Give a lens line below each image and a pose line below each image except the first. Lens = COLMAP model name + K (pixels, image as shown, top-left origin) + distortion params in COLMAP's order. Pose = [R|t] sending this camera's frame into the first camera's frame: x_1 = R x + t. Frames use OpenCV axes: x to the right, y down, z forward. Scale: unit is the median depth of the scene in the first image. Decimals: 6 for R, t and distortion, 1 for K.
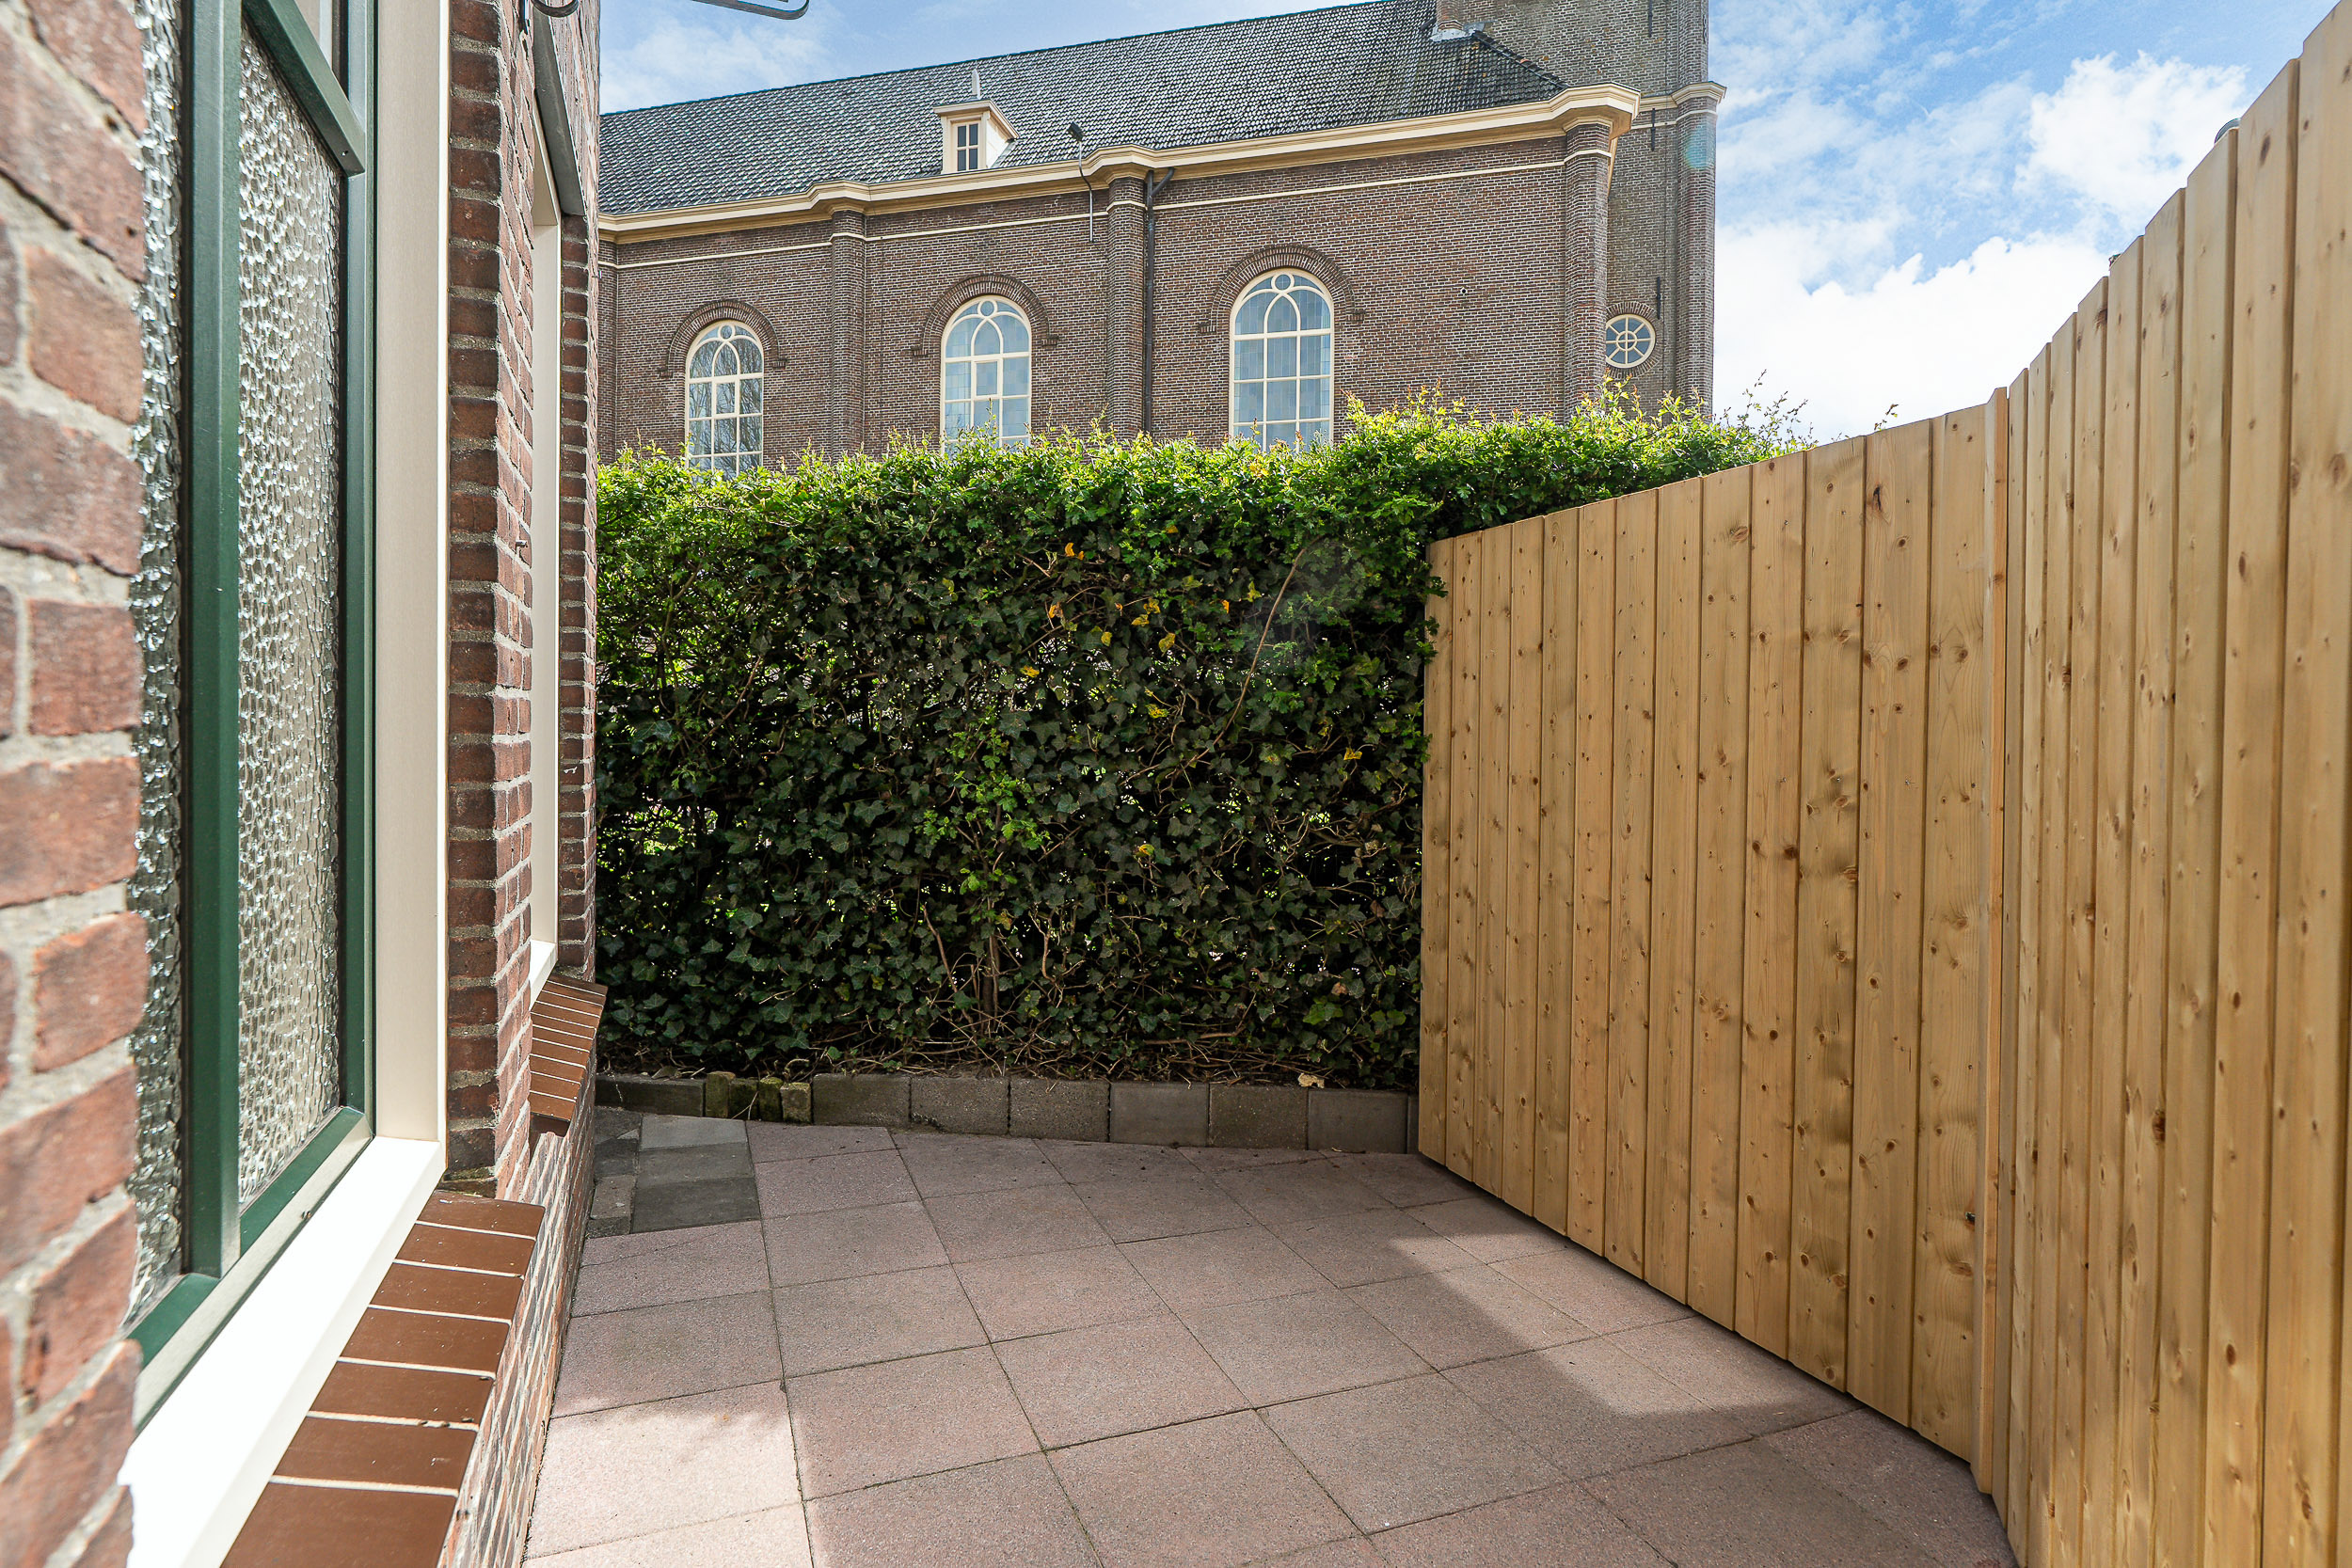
lens RADIAL K [[1247.2, 0, 1169.3], [0, 1247.2, 766.9], [0, 0, 1]] dist [-0.000120, -0.000199]
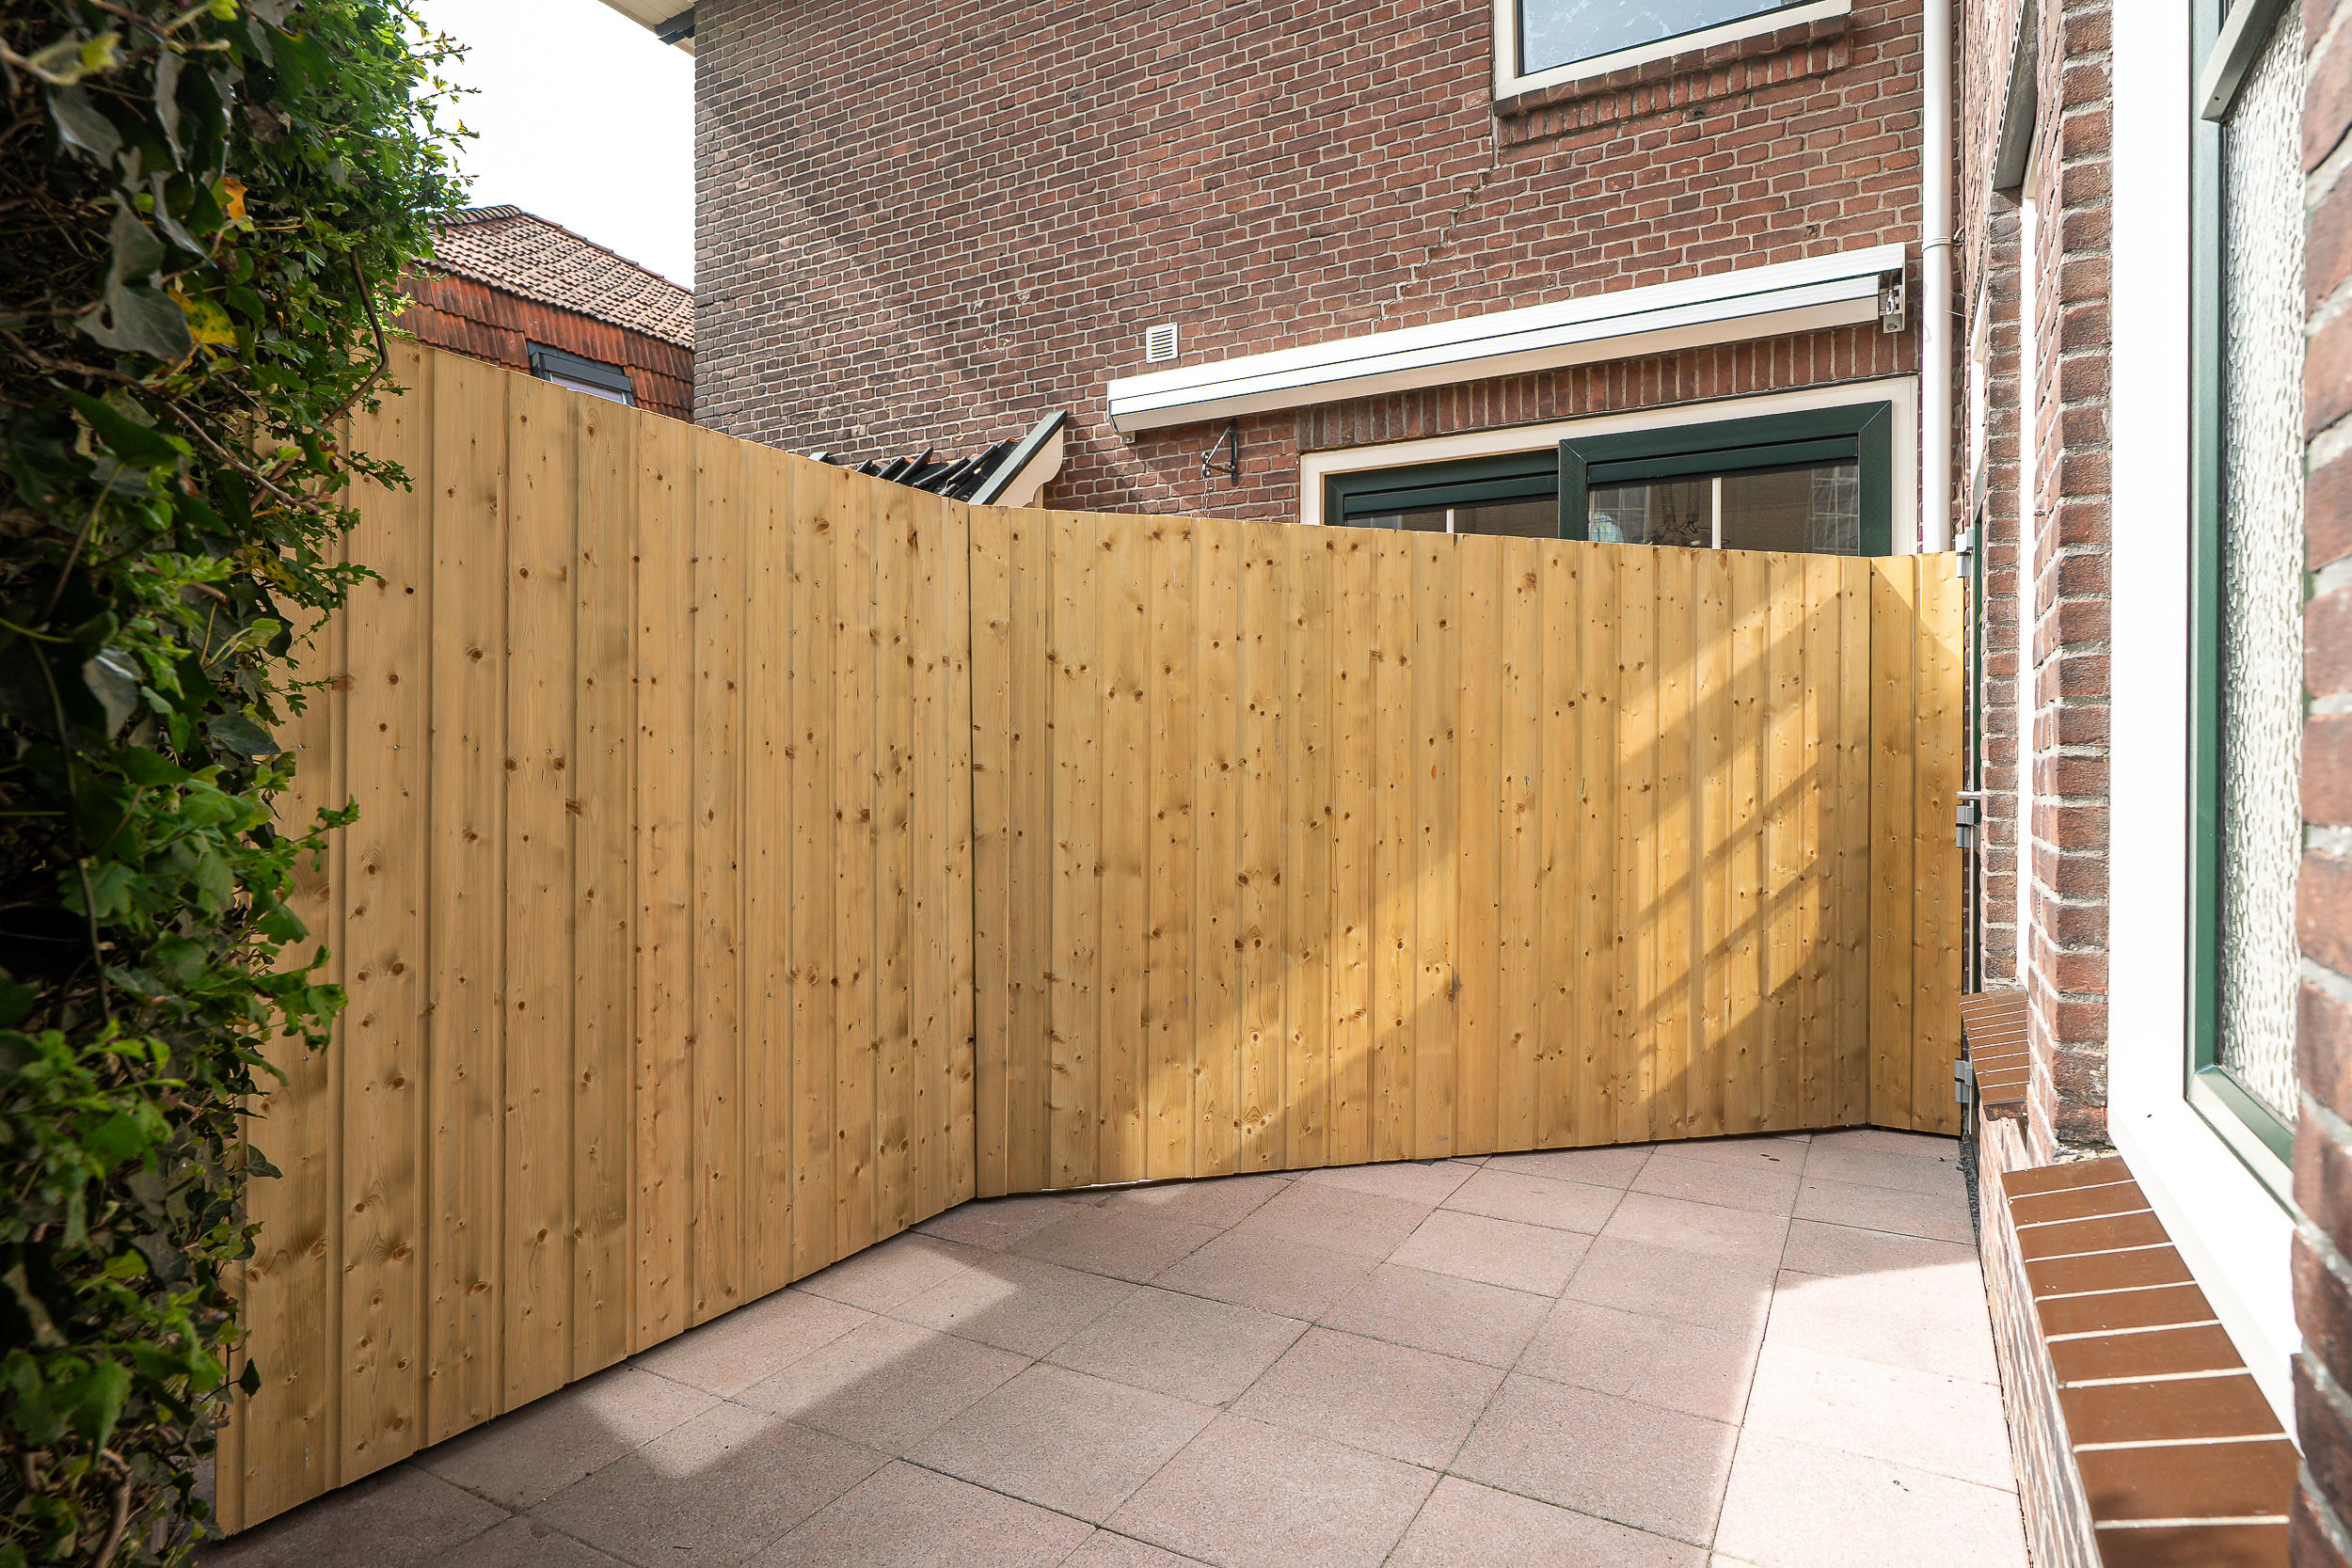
lens RADIAL K [[1281.5, 0, 1169.9], [0, 1281.5, 777.4], [0, 0, 1]] dist [0.002812, 0.000158]
pose [[-0.629345, -0.020896, 0.776845, -0.607553], [0.001115, 0.999613, 0.027792, -0.000663], [-0.777126, 0.018357, -0.629078, 1.506484]]
